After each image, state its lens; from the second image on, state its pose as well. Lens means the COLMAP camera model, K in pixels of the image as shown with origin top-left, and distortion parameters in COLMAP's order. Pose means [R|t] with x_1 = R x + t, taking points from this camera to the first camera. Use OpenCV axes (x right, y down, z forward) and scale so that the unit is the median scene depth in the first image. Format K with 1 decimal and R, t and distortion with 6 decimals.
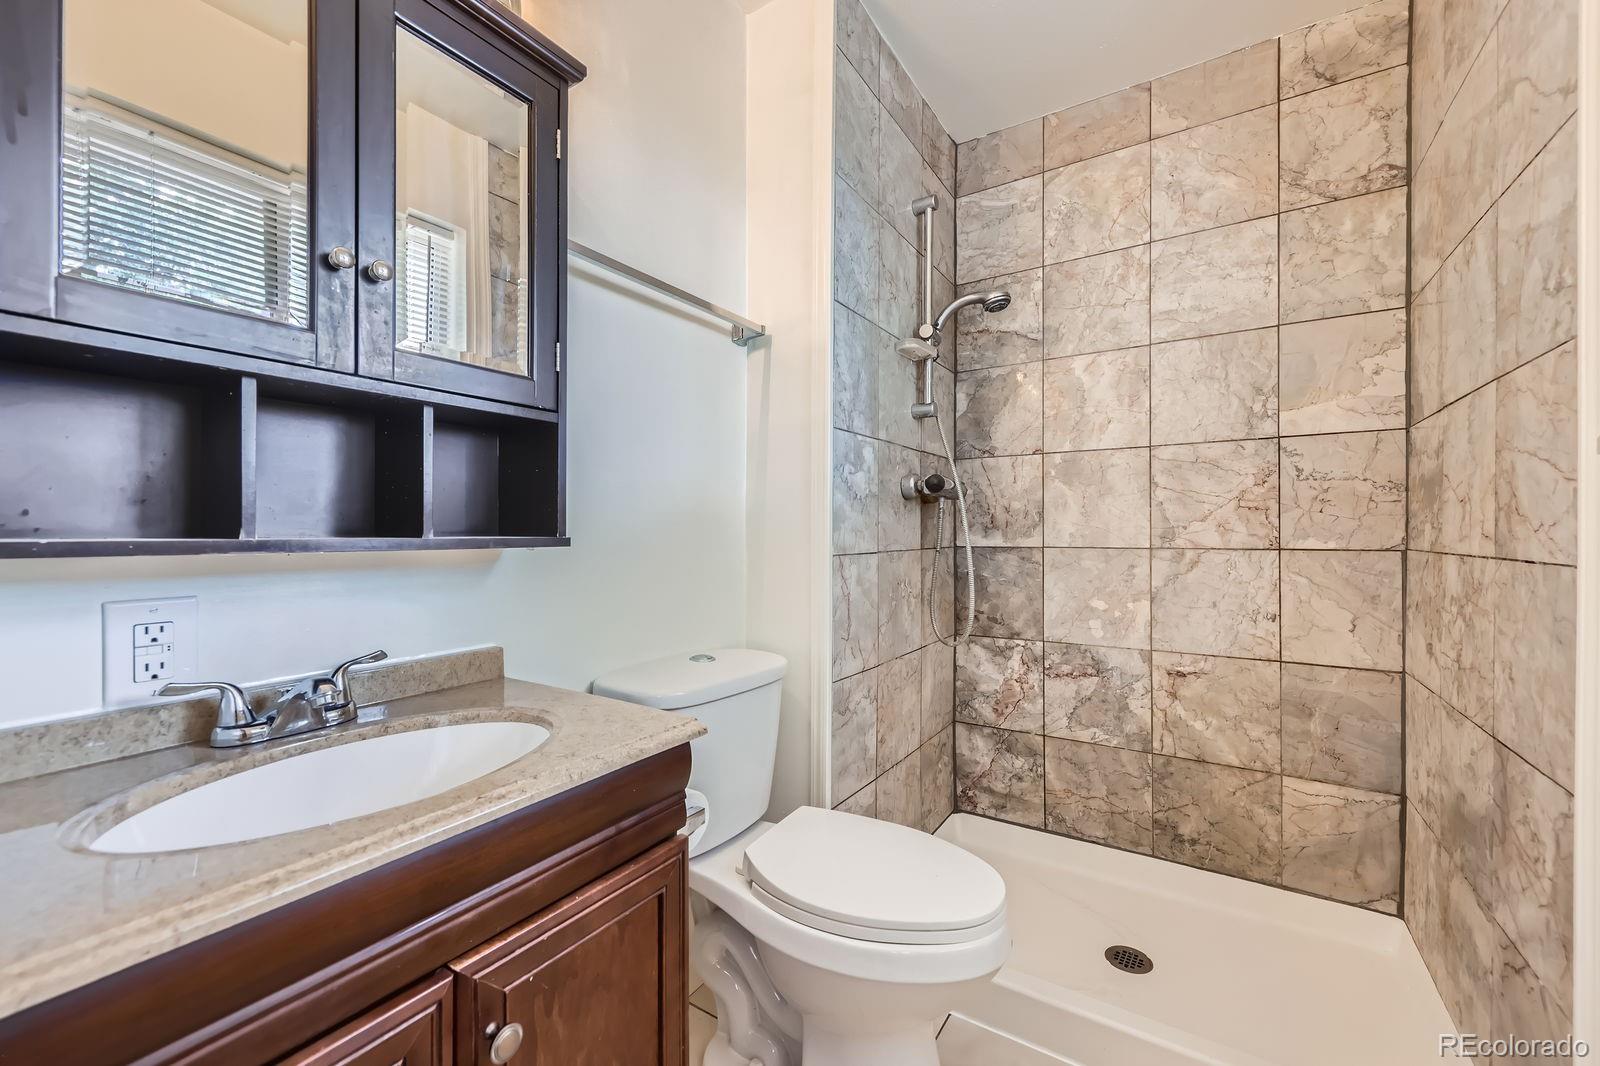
lens RADIAL K [[641.7, 0, 796.2], [0, 641.7, 528.9], [0, 0, 1]] dist [0.010749, -0.001675]
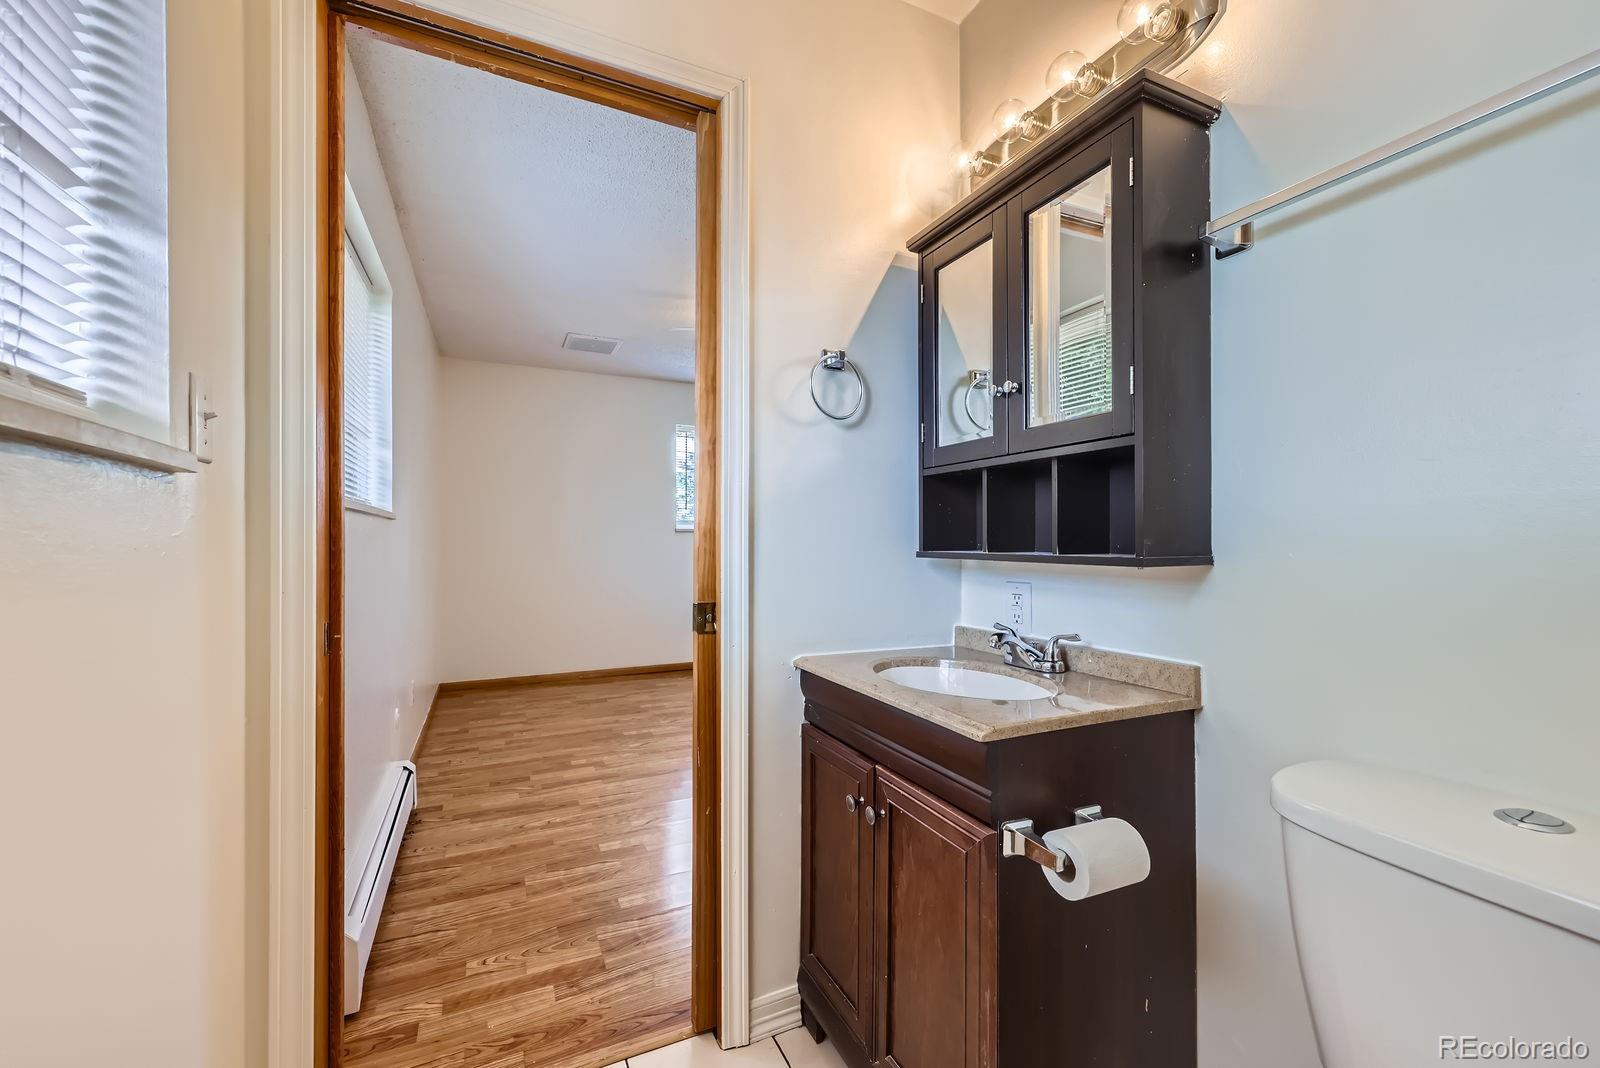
lens RADIAL K [[641.7, 0, 795.5], [0, 641.7, 538.3], [0, 0, 1]] dist [0.010749, -0.001675]
pose [[-0.524364, -0.010463, -0.851430, 0.413374], [-0.002461, 0.999939, -0.010773, -0.001934], [0.851491, -0.003553, -0.524358, 0.576303]]
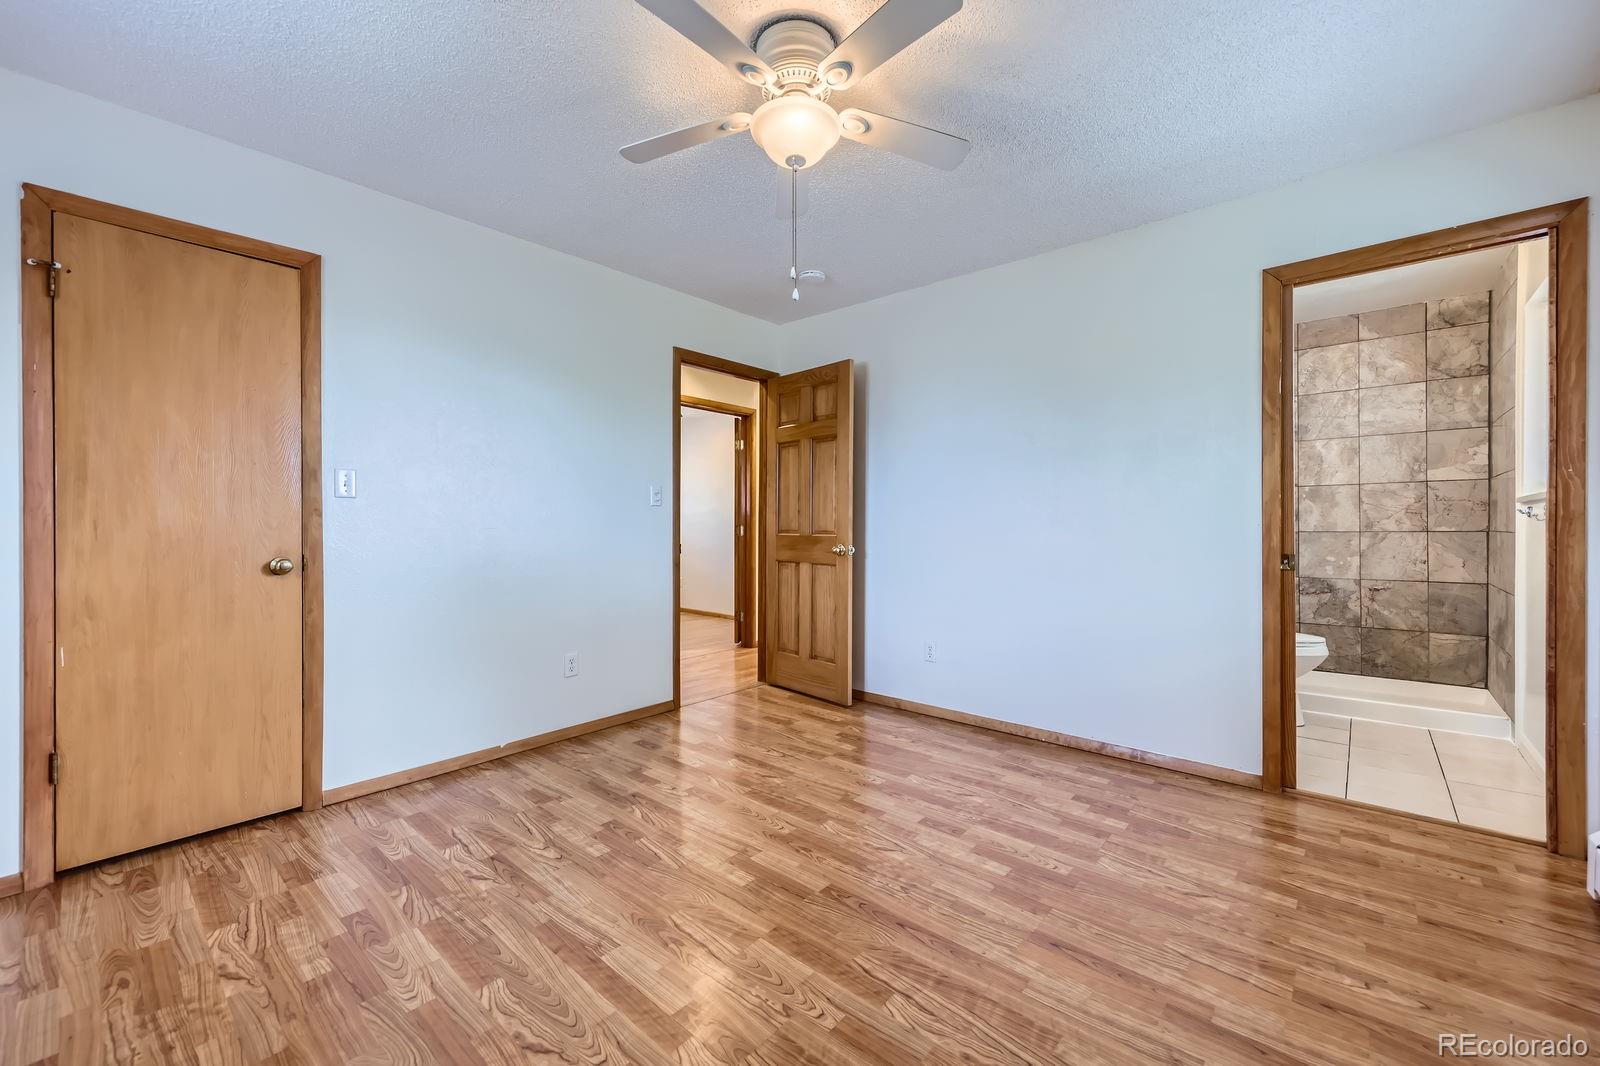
lens RADIAL K [[641.7, 0, 793.6], [0, 641.7, 525.7], [0, 0, 1]] dist [0.010749, -0.001675]
pose [[0.989611, -0.005214, -0.143679, -1.075123], [0.005610, 0.999982, 0.002348, -0.005942], [0.143664, -0.003130, 0.989622, -1.497338]]
